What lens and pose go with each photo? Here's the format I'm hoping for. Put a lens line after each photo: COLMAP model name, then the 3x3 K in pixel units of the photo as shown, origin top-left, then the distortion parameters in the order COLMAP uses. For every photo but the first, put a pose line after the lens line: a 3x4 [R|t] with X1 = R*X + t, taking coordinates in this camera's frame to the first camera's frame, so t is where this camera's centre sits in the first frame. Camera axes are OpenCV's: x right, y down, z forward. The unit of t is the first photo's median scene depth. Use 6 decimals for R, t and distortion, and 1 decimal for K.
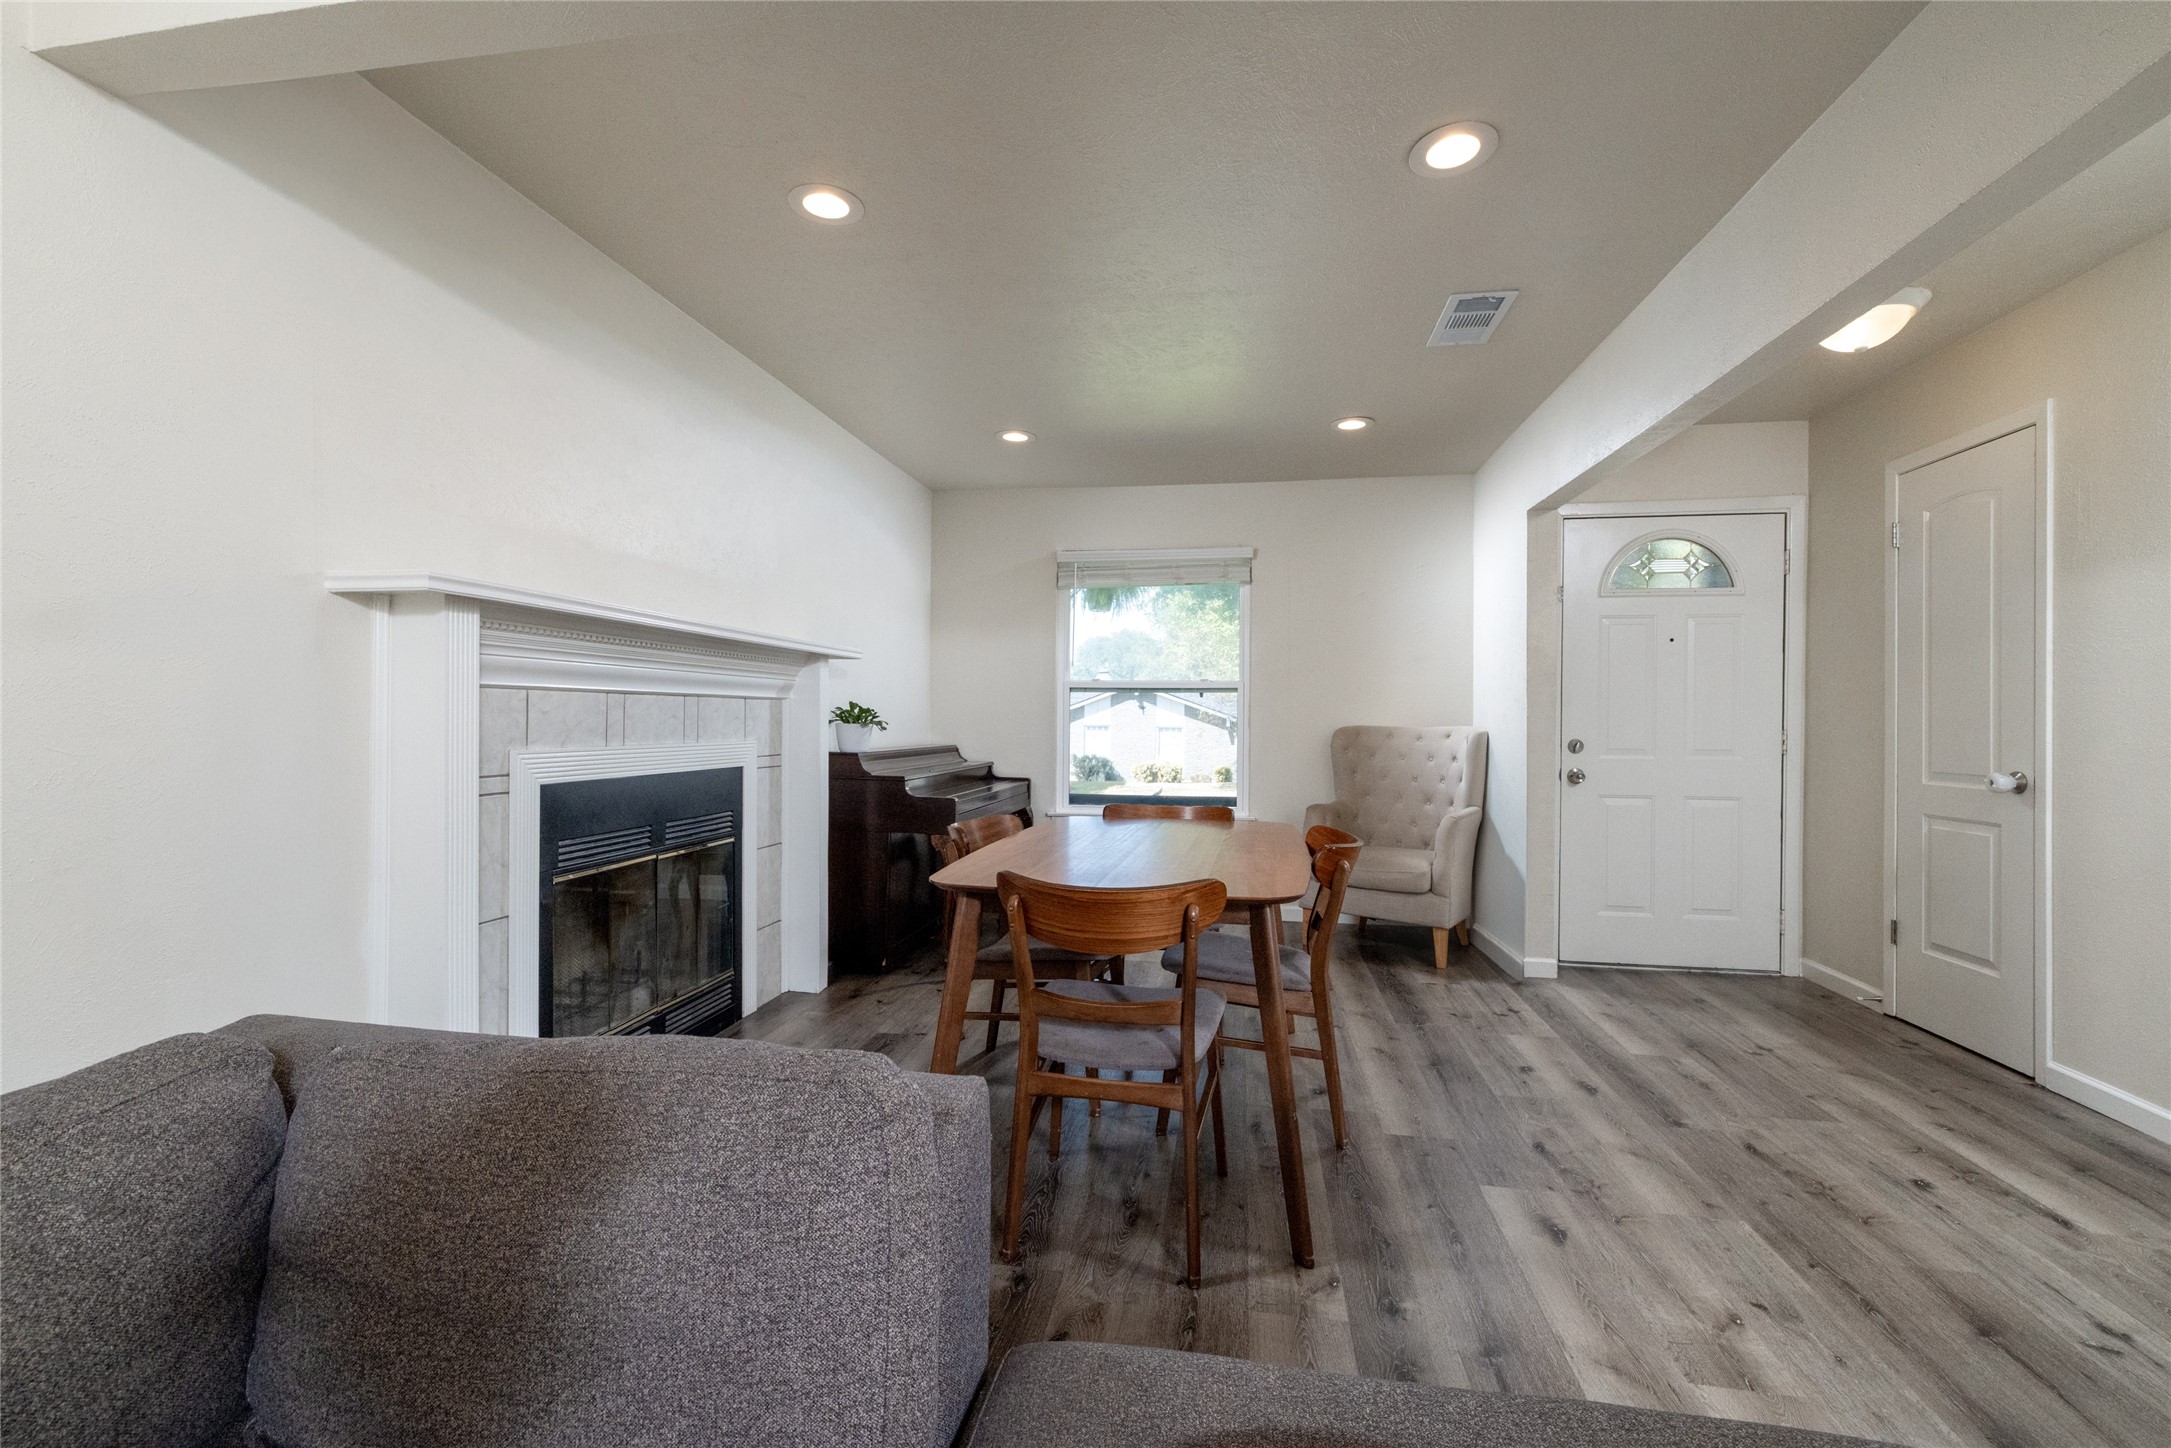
lens RADIAL K [[924.3, 0, 1090.9], [0, 924.3, 721.7], [0, 0, 1]] dist [0.001390, 0.000009]
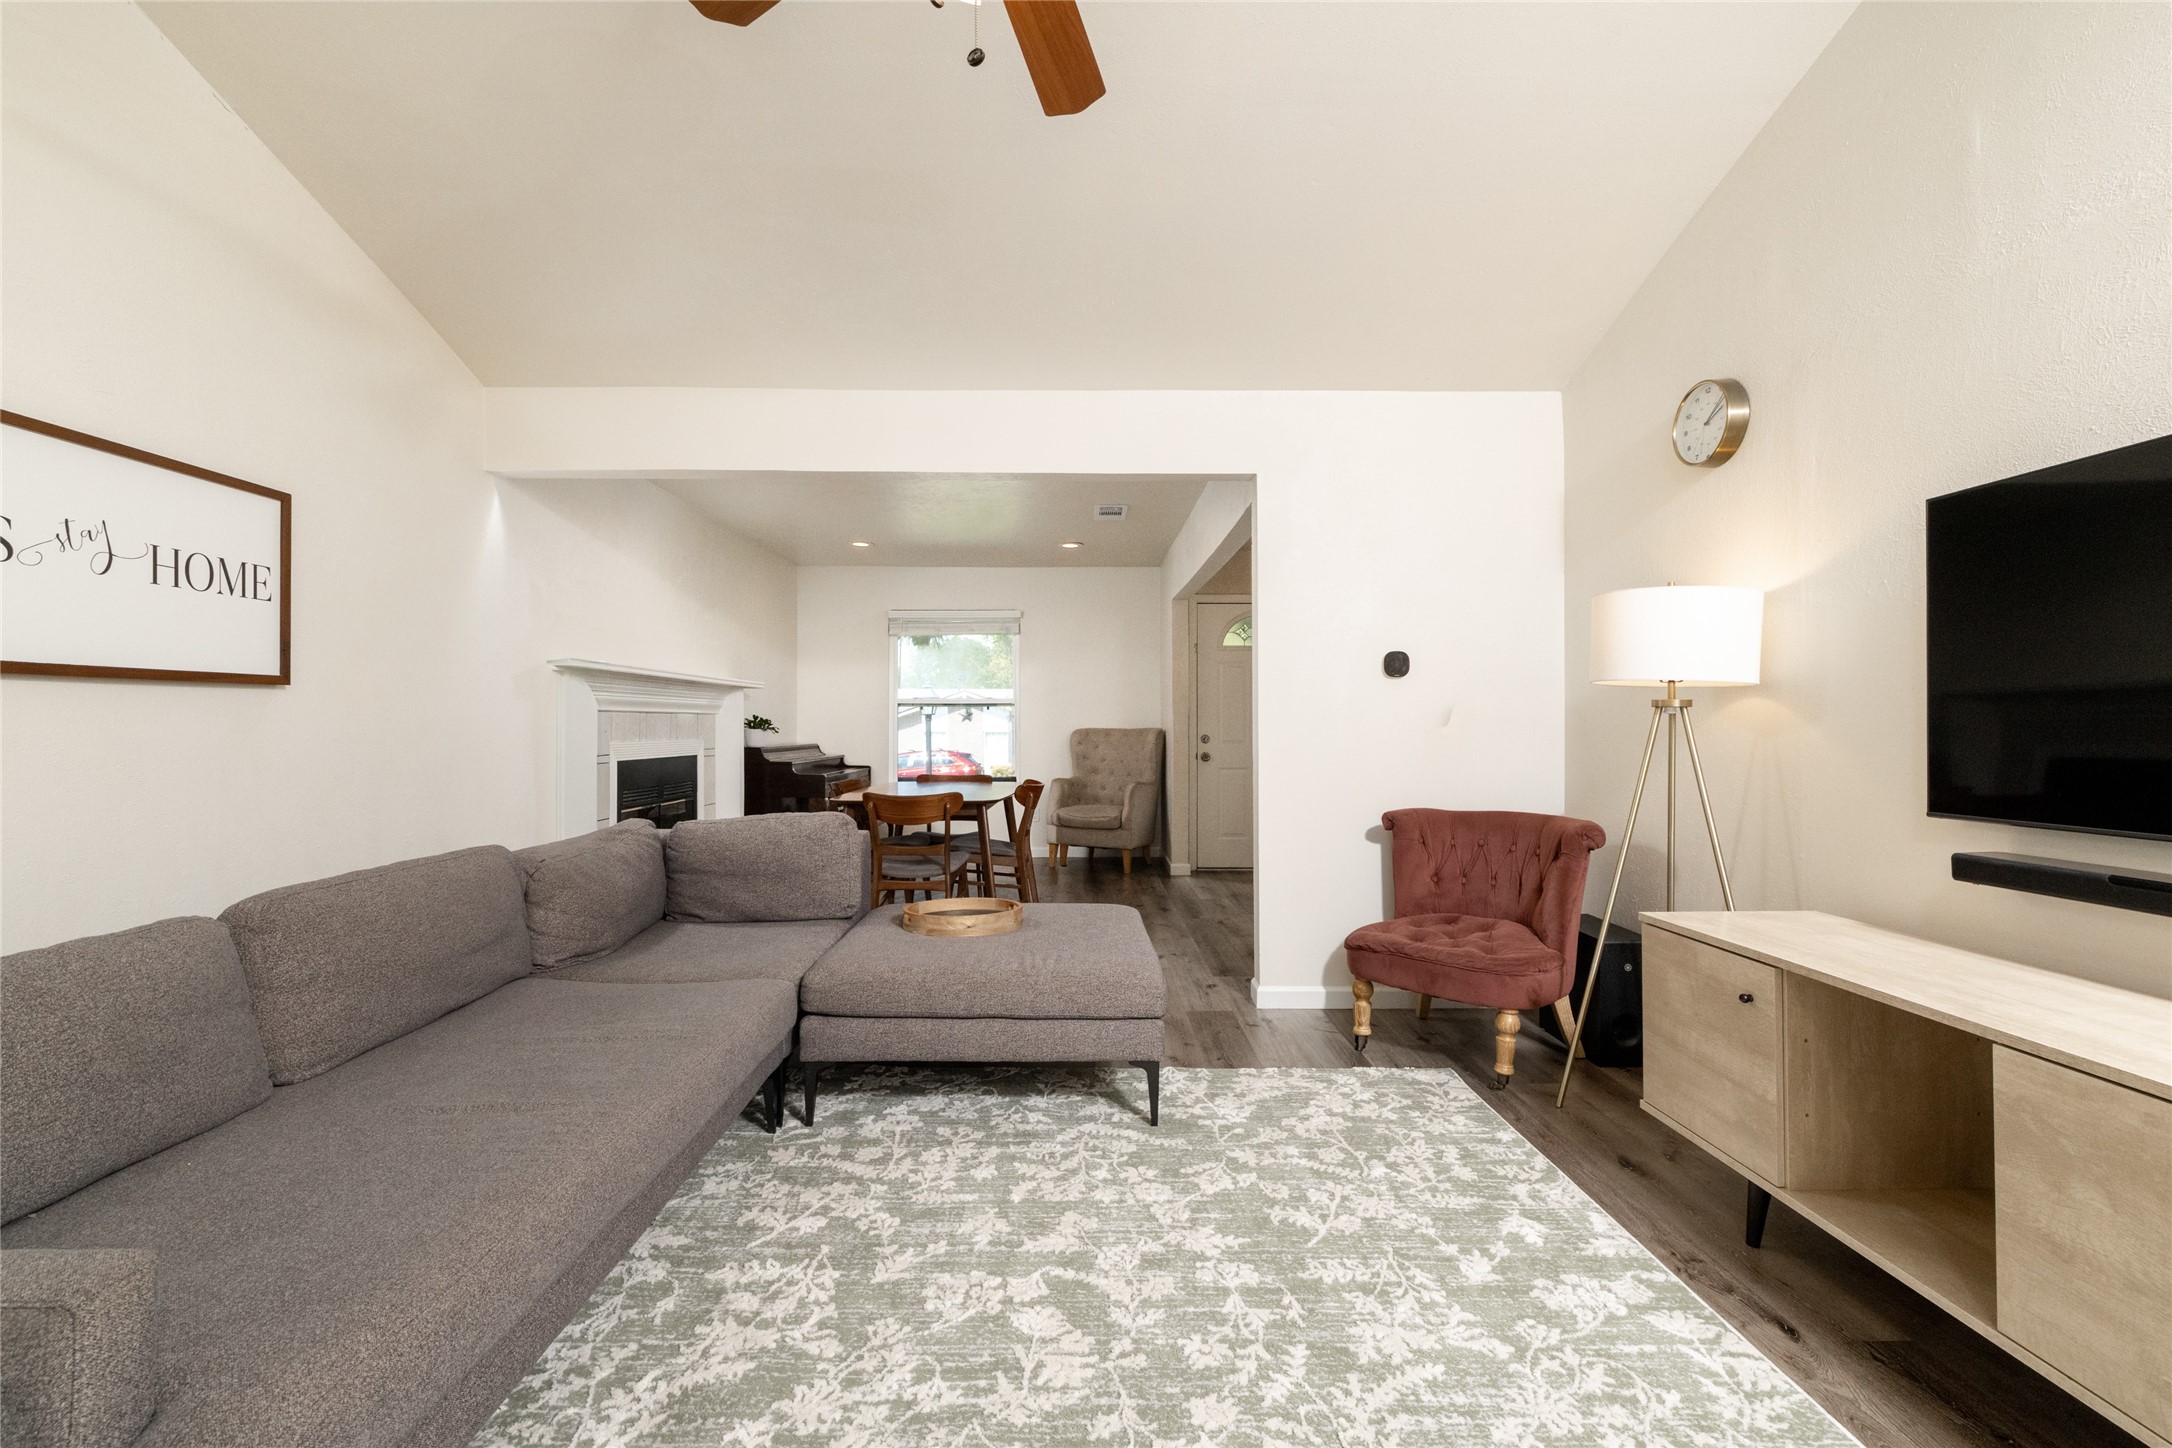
lens RADIAL K [[924.8, 0, 1093.6], [0, 924.8, 721.0], [0, 0, 1]] dist [0.001390, 0.000009]
pose [[0.983724, -0.006814, 0.179554, 0.025793], [0.007774, 0.999959, -0.004643, 0.000624], [-0.179515, 0.005964, 0.983737, -0.699634]]
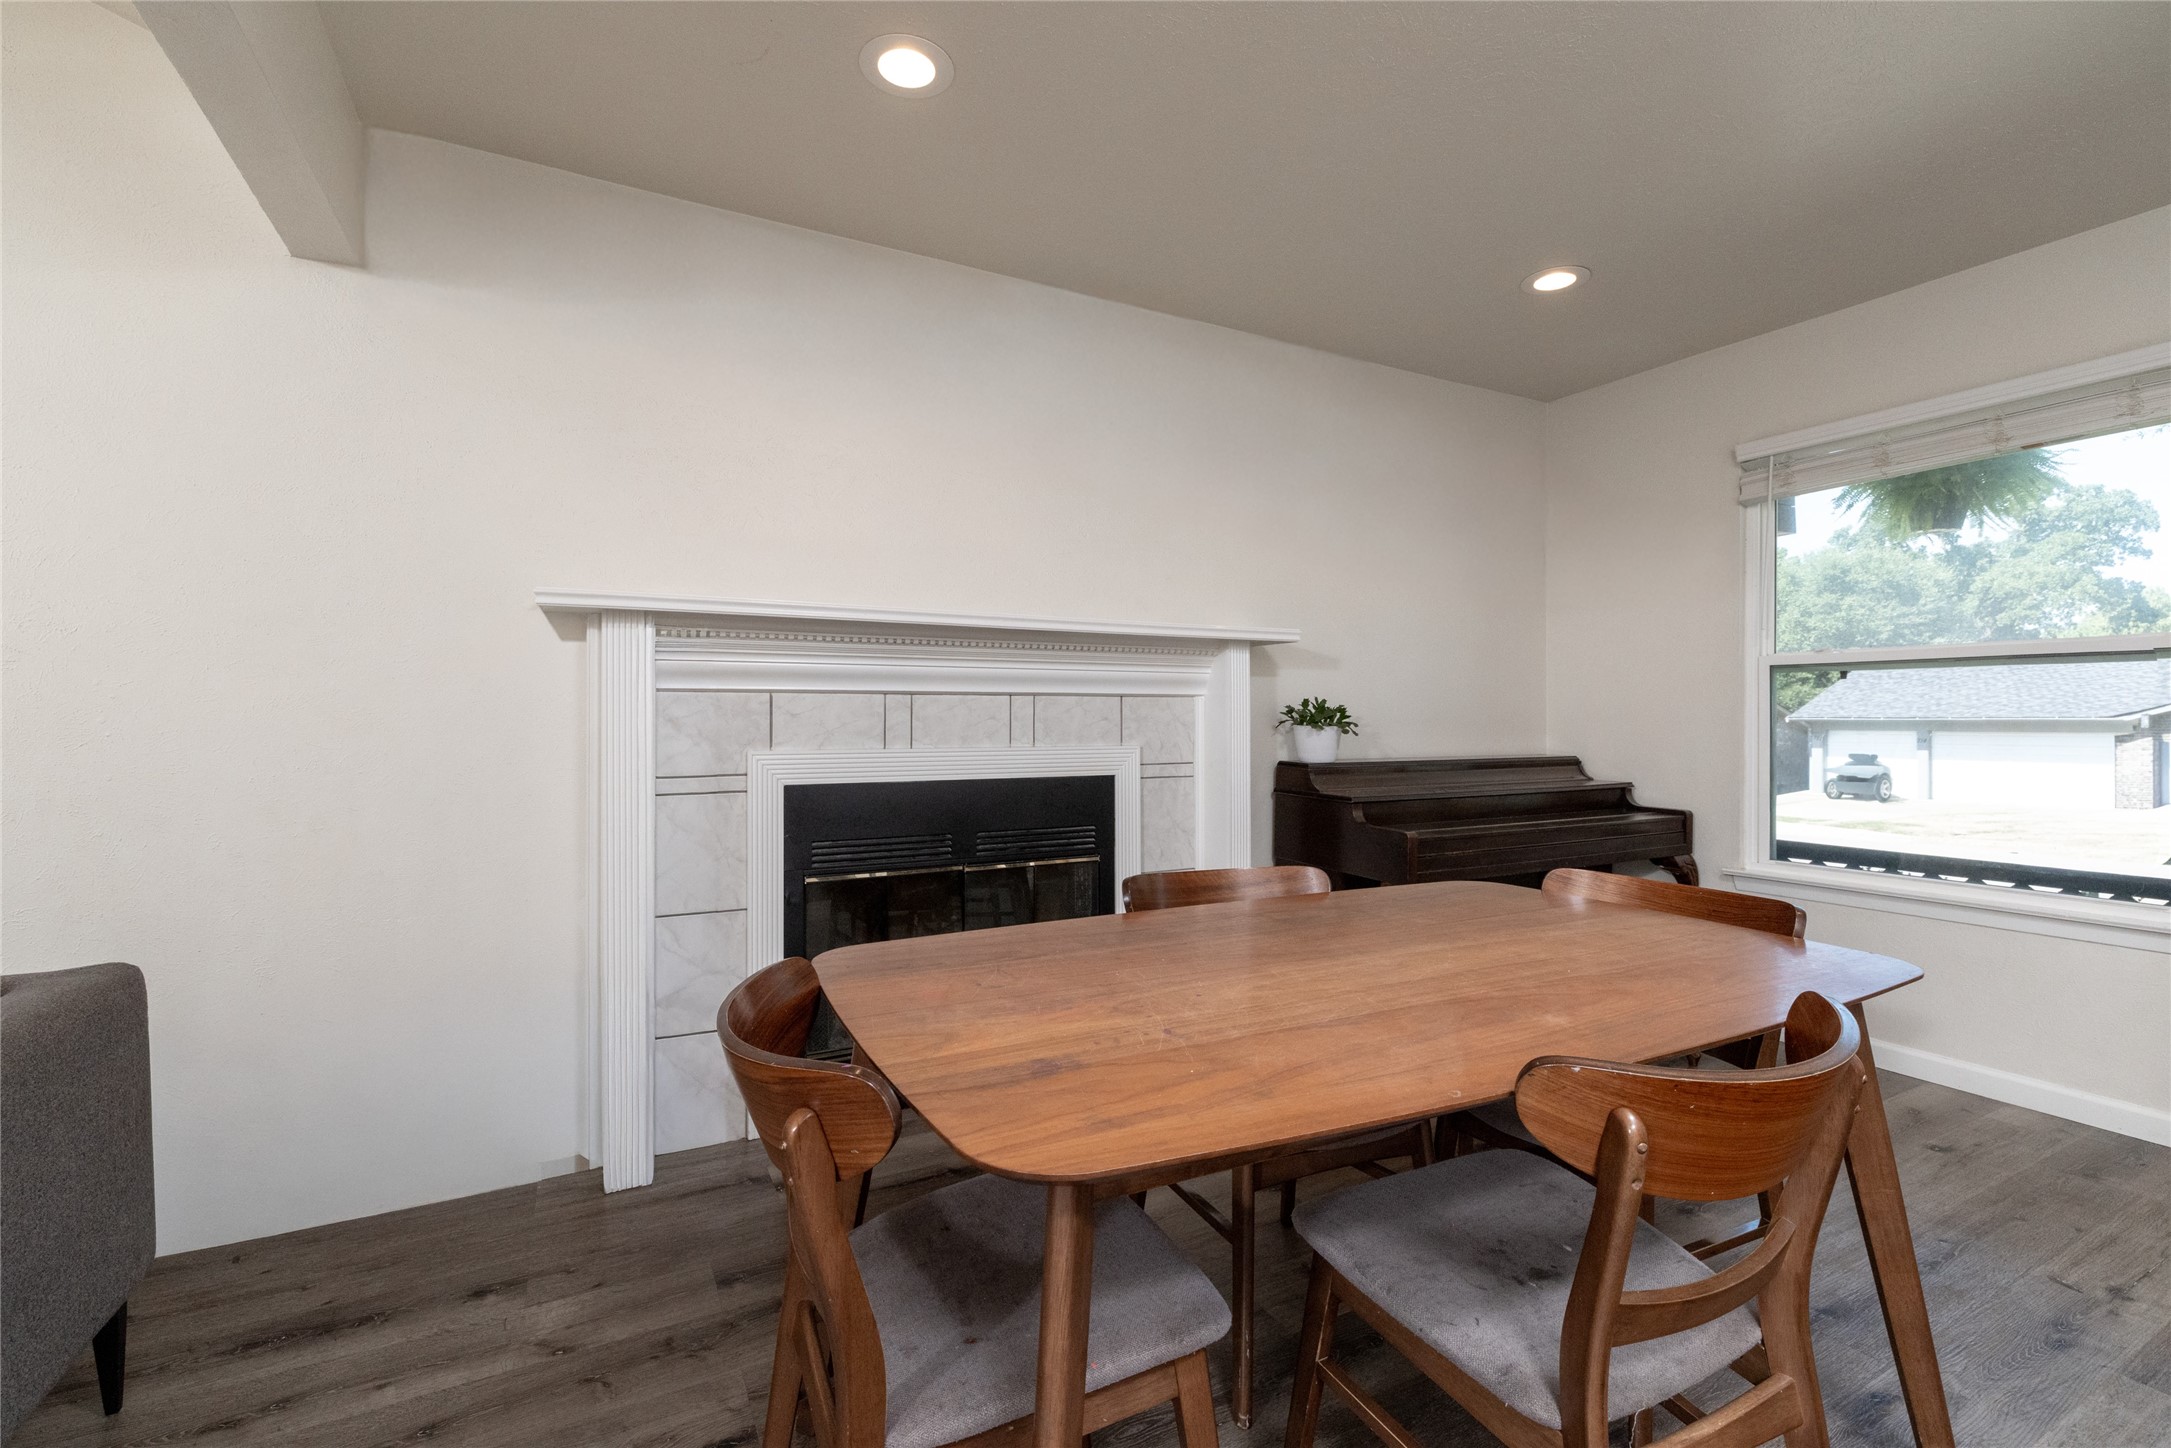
lens RADIAL K [[924.3, 0, 1087.1], [0, 924.3, 733.1], [0, 0, 1]] dist [0.001390, 0.000009]
pose [[0.605761, 0.007895, -0.795607, 0.267655], [0.001239, 0.999940, 0.010866, -0.000305], [0.795645, -0.007568, 0.605715, 0.409100]]
